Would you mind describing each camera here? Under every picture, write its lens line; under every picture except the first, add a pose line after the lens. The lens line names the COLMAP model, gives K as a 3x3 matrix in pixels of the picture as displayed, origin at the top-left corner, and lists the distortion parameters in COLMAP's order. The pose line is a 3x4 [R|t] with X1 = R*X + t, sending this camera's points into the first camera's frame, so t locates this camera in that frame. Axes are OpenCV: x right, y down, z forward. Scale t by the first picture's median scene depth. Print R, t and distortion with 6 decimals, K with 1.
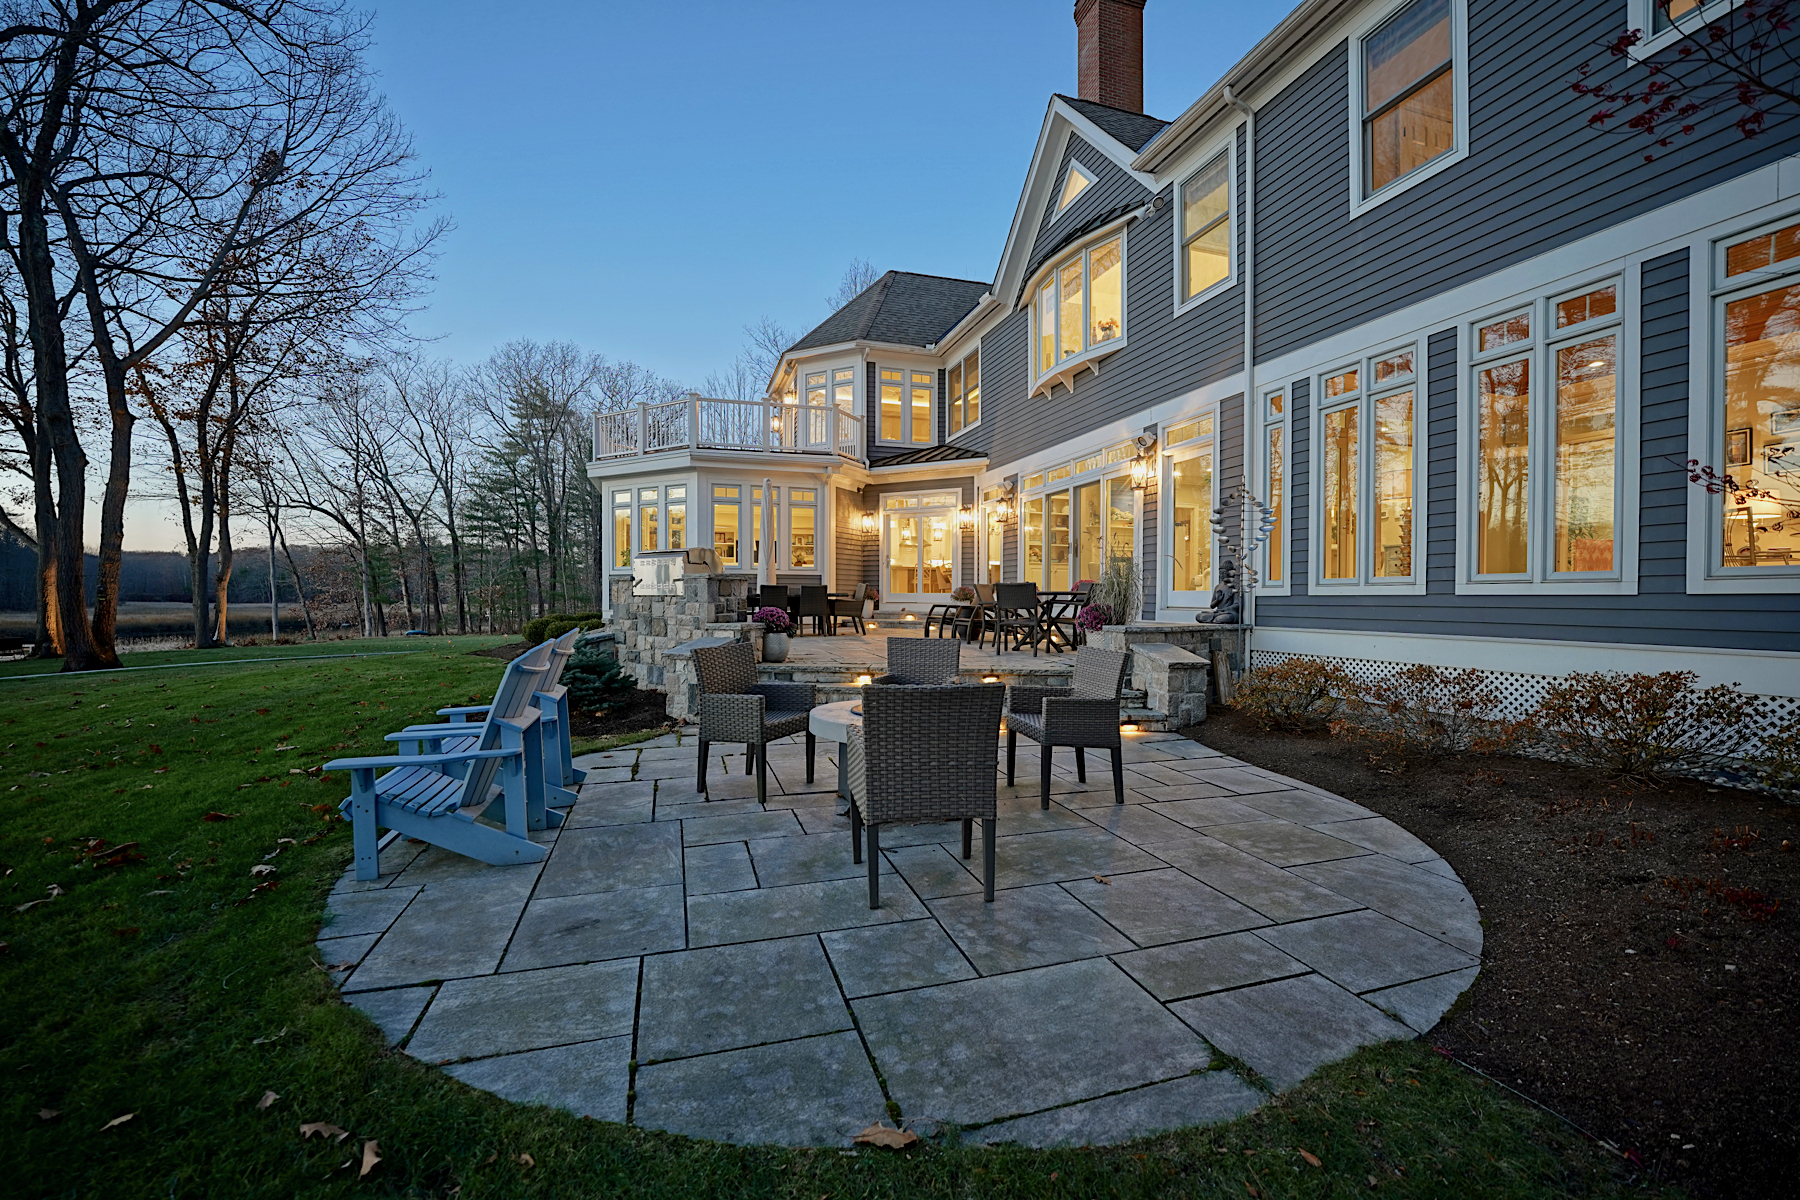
lens RADIAL K [[733.5, 0, 900.0], [0, 733.5, 600.0], [0, 0, 1]] dist [-0.031317, 0.004822]
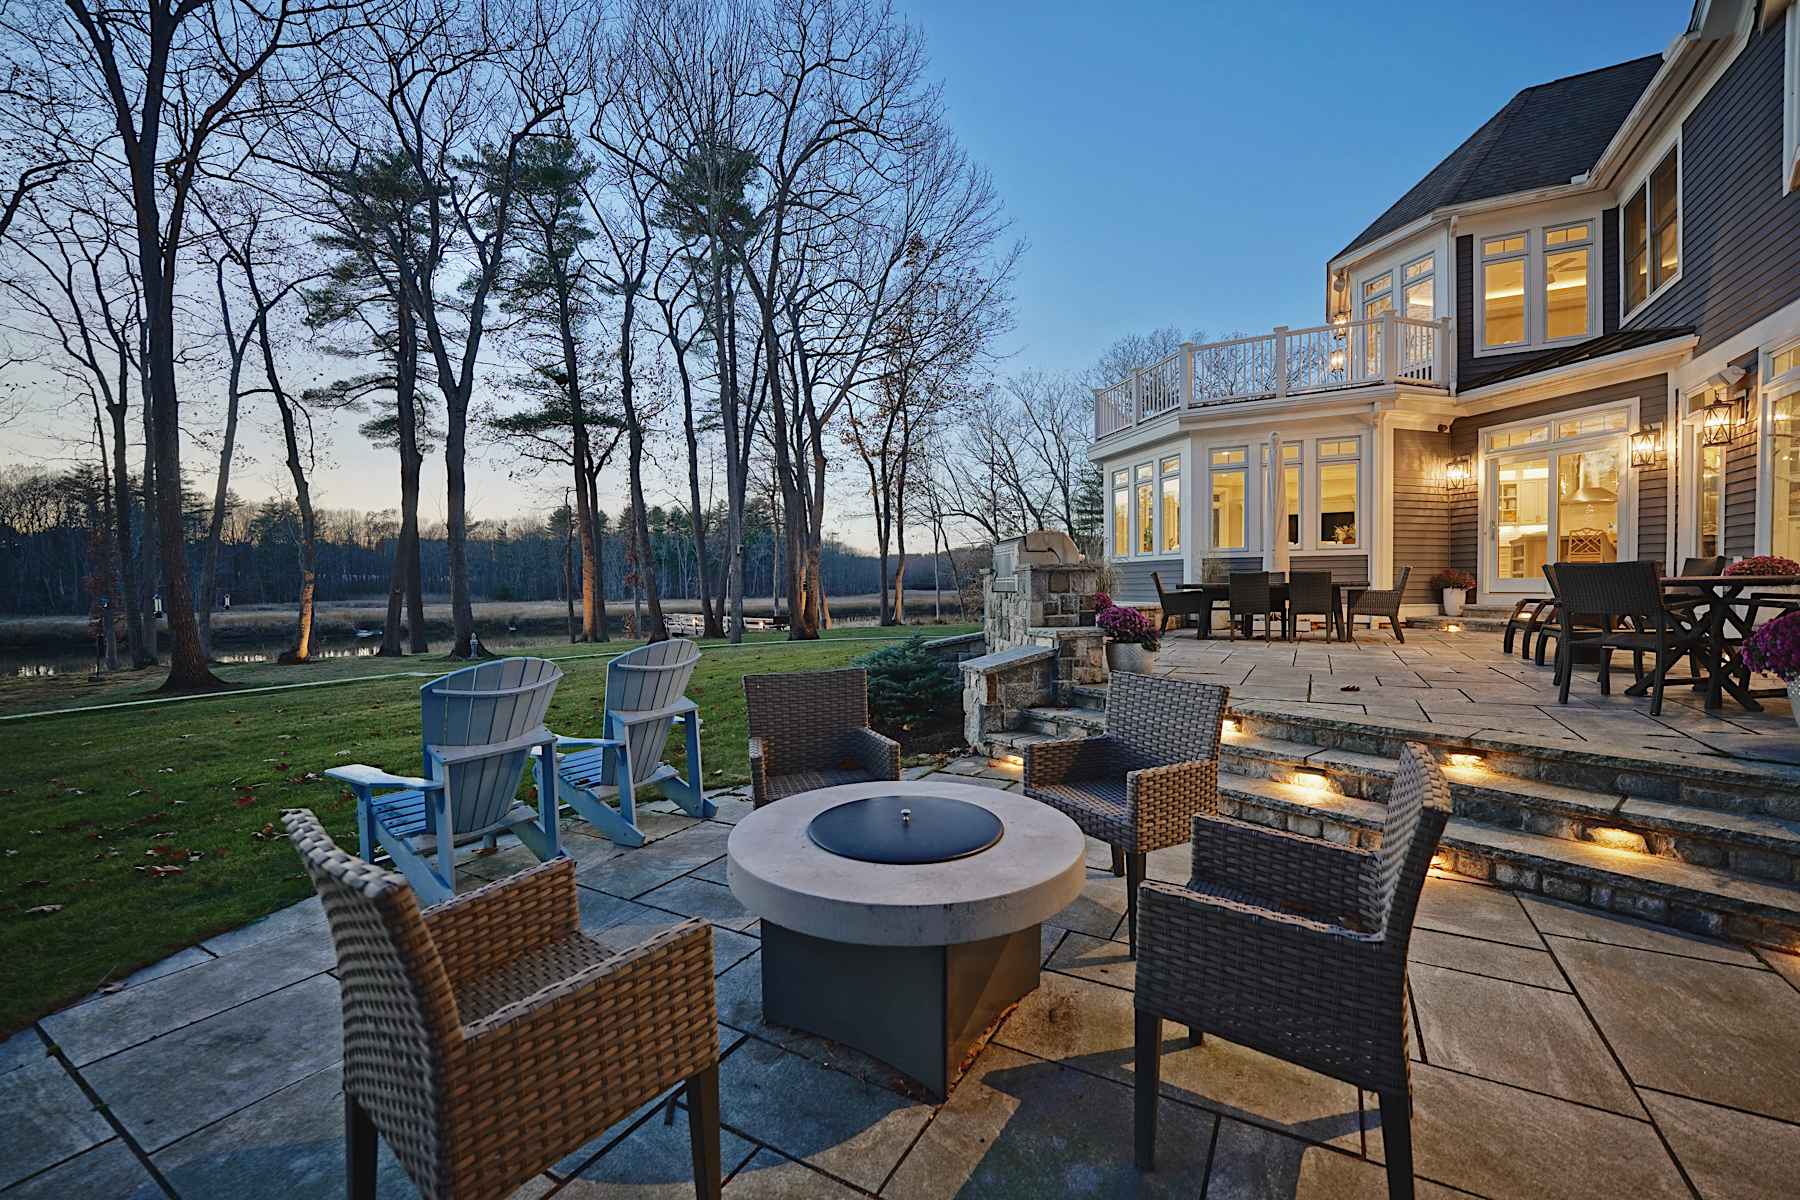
lens RADIAL K [[733.5, 0, 900.0], [0, 733.5, 600.0], [0, 0, 1]] dist [-0.031317, 0.004822]
pose [[0.675575, 0.005242, -0.737272, 0.102773], [0.009698, 0.999825, 0.015996, -0.005228], [0.737227, -0.017957, 0.675406, 0.172292]]
